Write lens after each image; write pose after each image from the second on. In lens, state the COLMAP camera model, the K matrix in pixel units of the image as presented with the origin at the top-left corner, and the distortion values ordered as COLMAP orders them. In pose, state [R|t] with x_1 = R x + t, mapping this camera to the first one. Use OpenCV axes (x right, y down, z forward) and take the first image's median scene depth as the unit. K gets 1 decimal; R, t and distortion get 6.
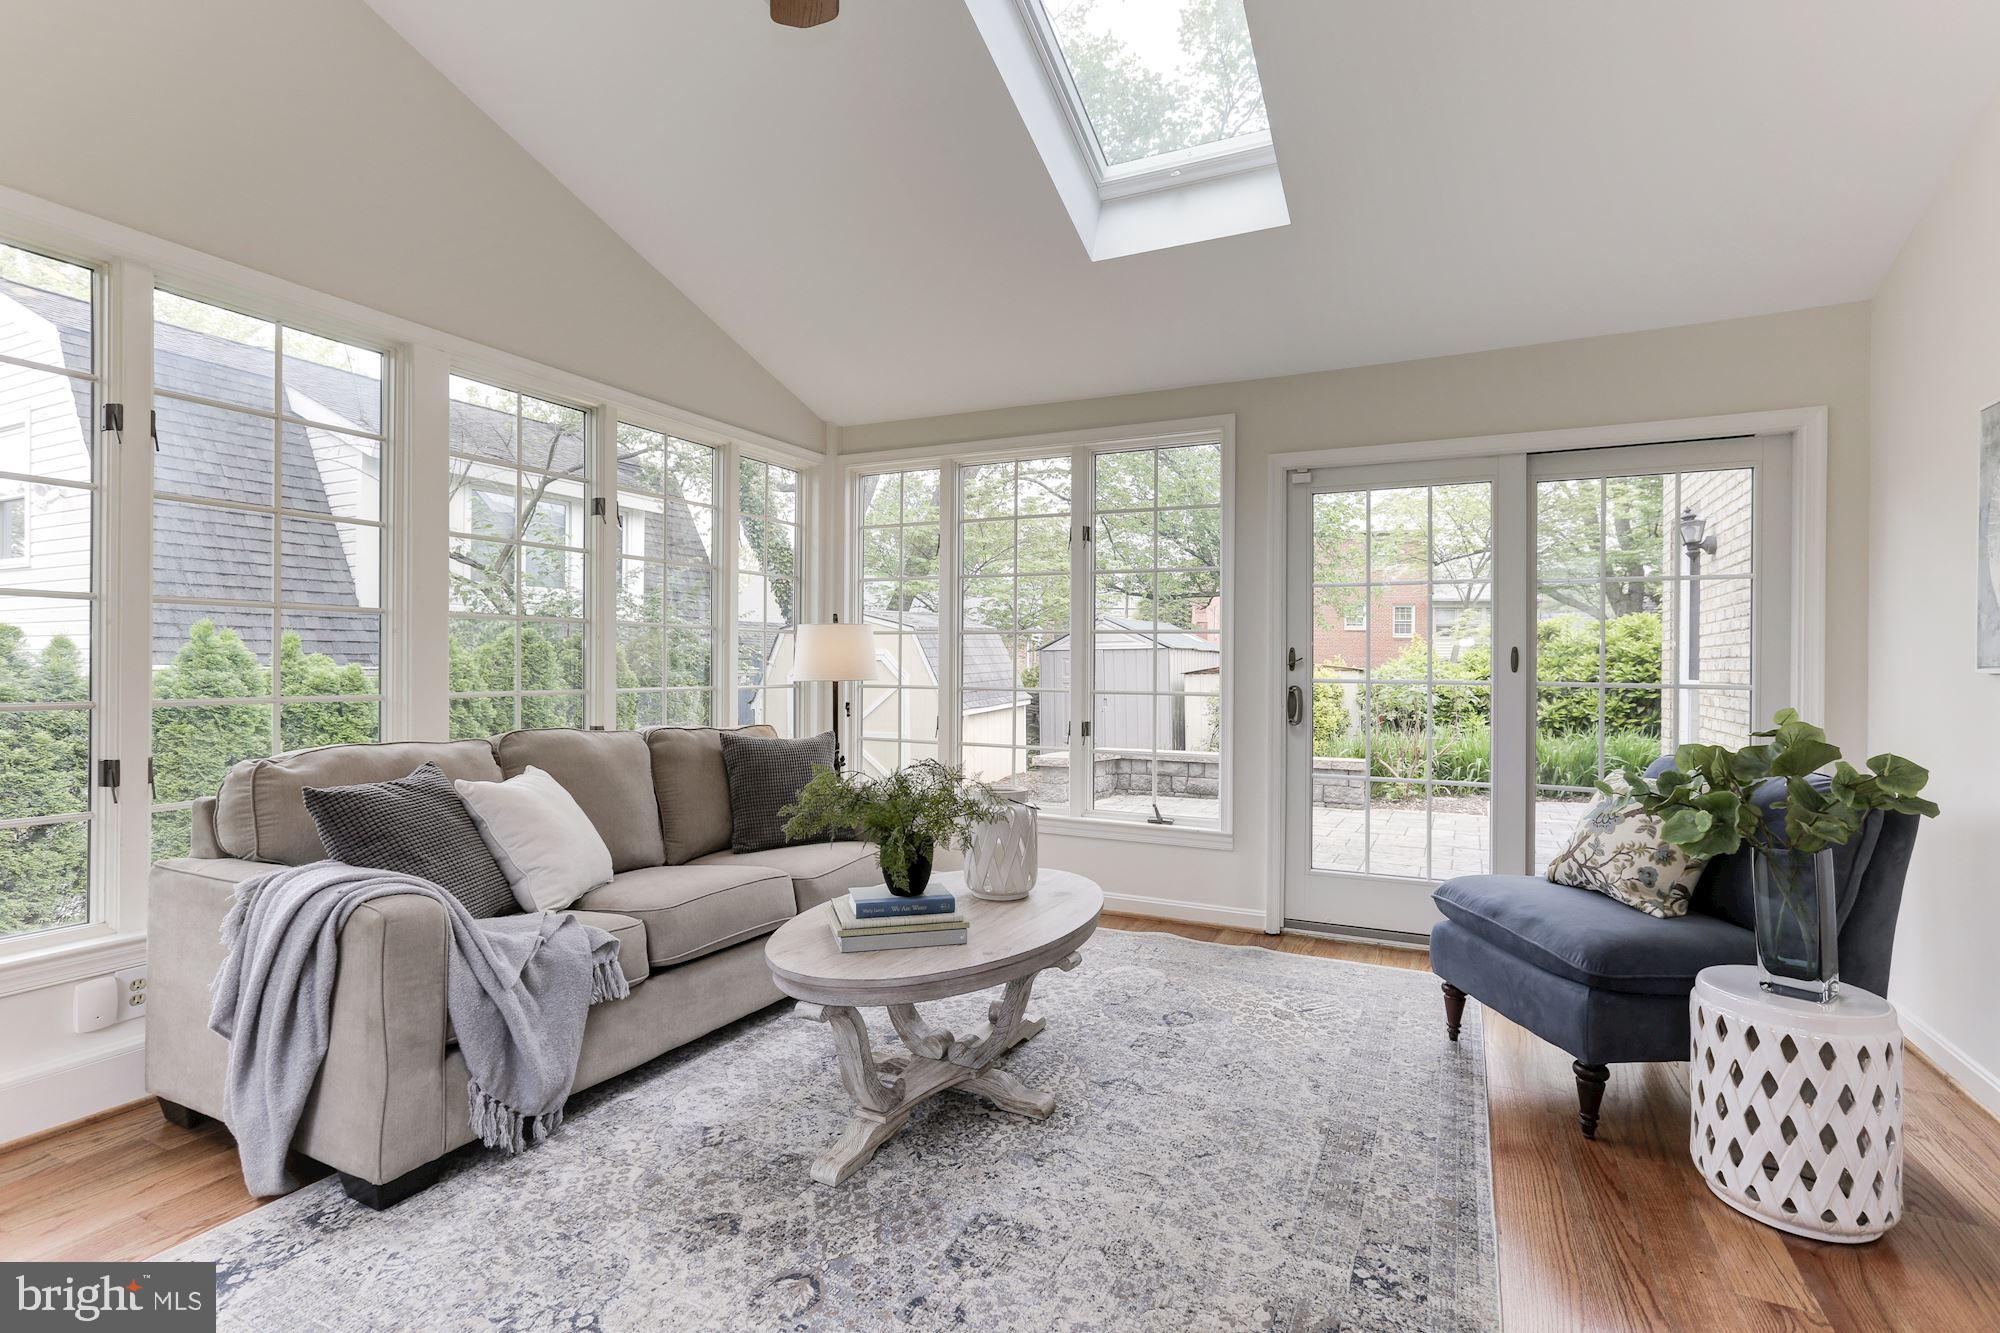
lens RADIAL K [[958.1, 0, 990.9], [0, 958.1, 665.3], [0, 0, 1]] dist [-0.005384, 0.004451]
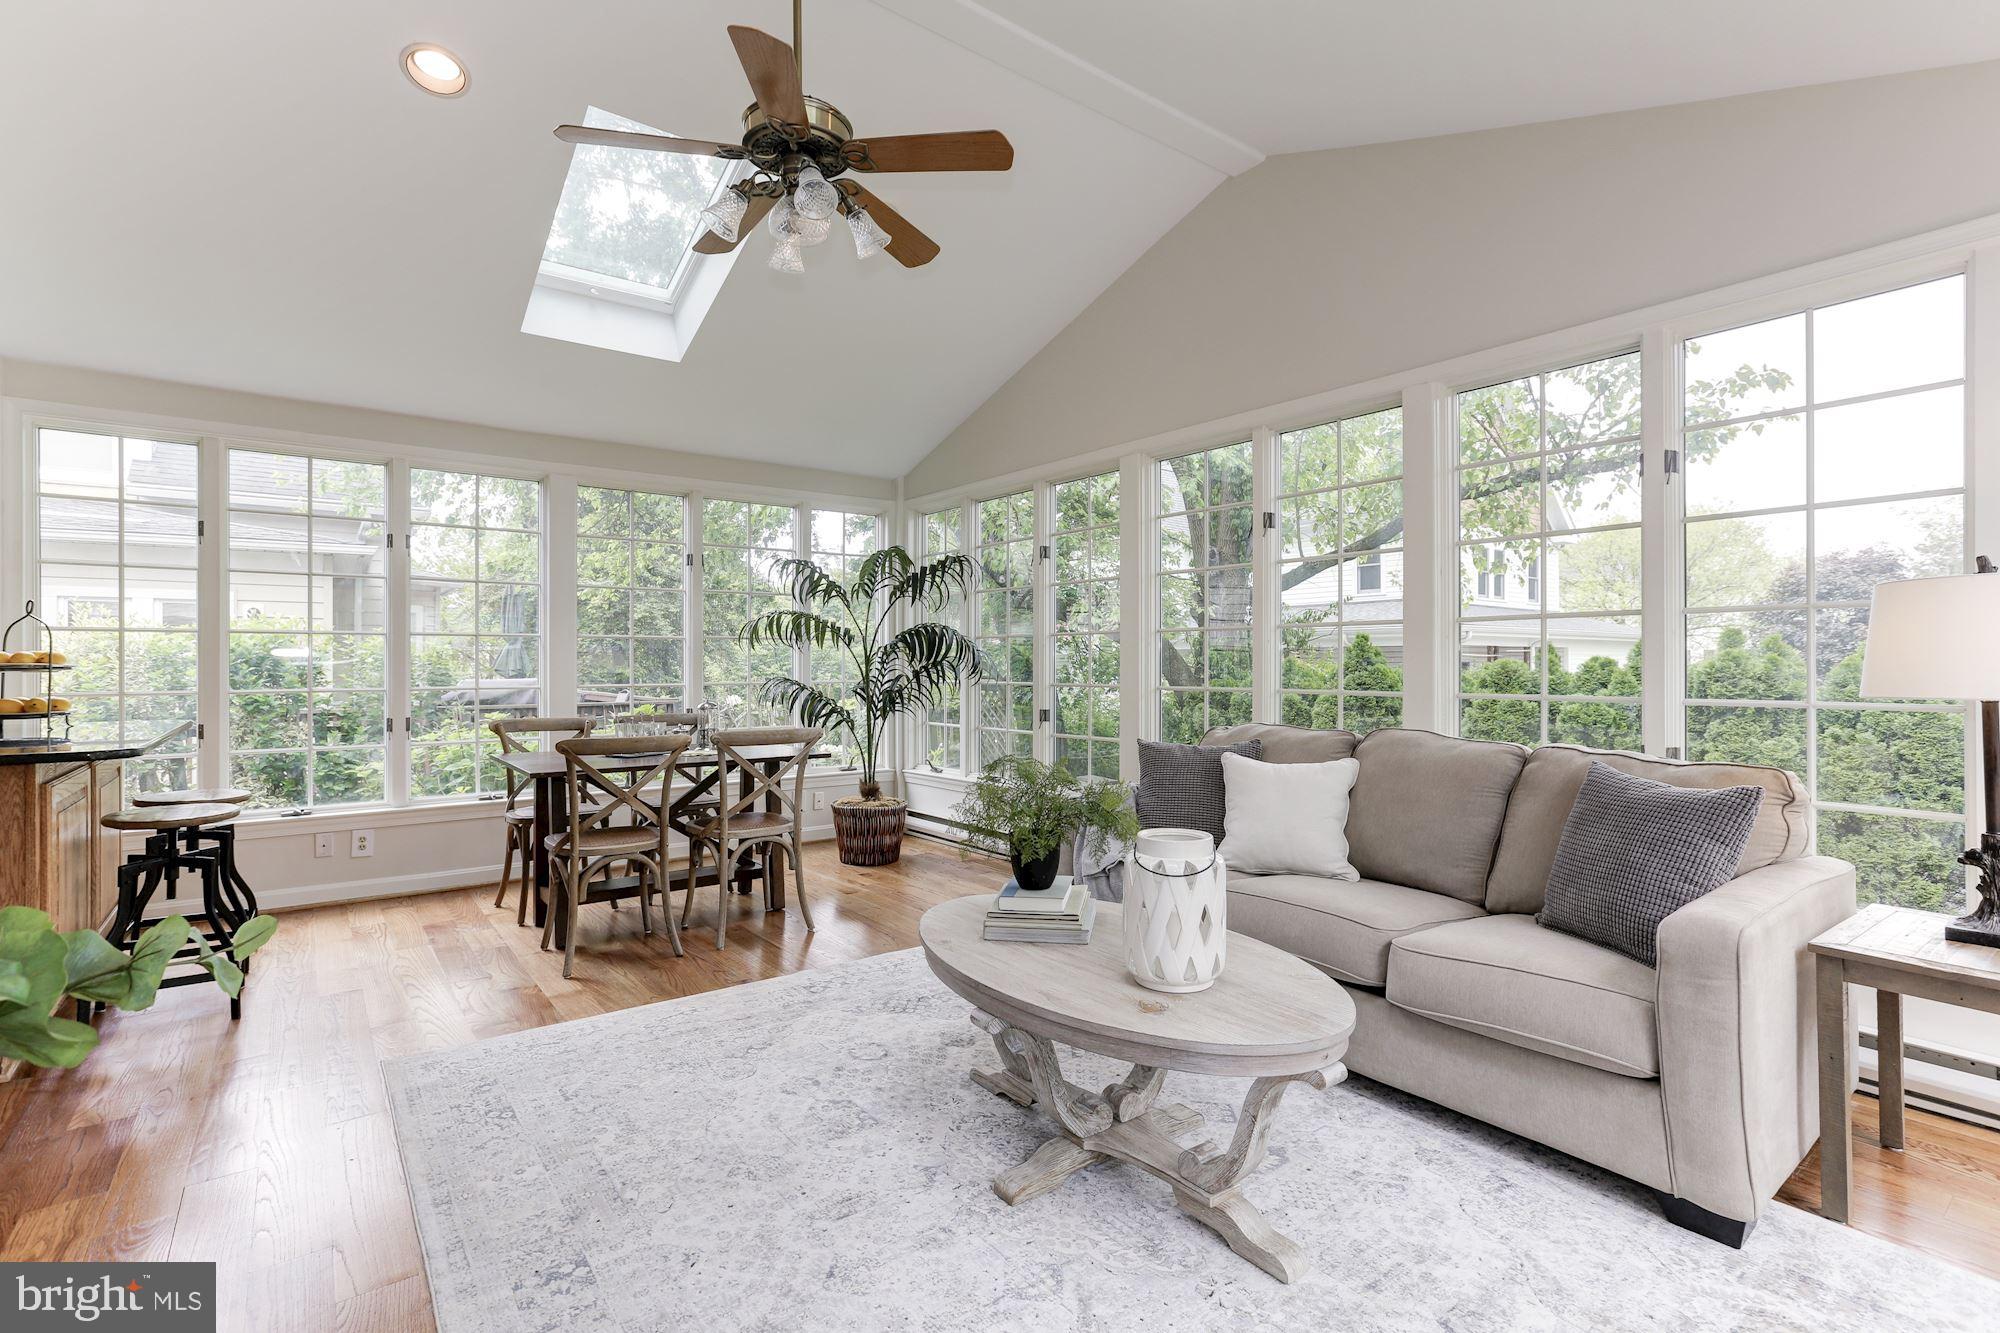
lens RADIAL K [[958.1, 0, 1008.9], [0, 958.1, 668.7], [0, 0, 1]] dist [-0.005384, 0.004451]
pose [[-0.451875, 0.004556, -0.892070, 0.579587], [0.014559, 0.999891, -0.002268, 0.005920], [0.891962, -0.014012, -0.451892, 1.001581]]
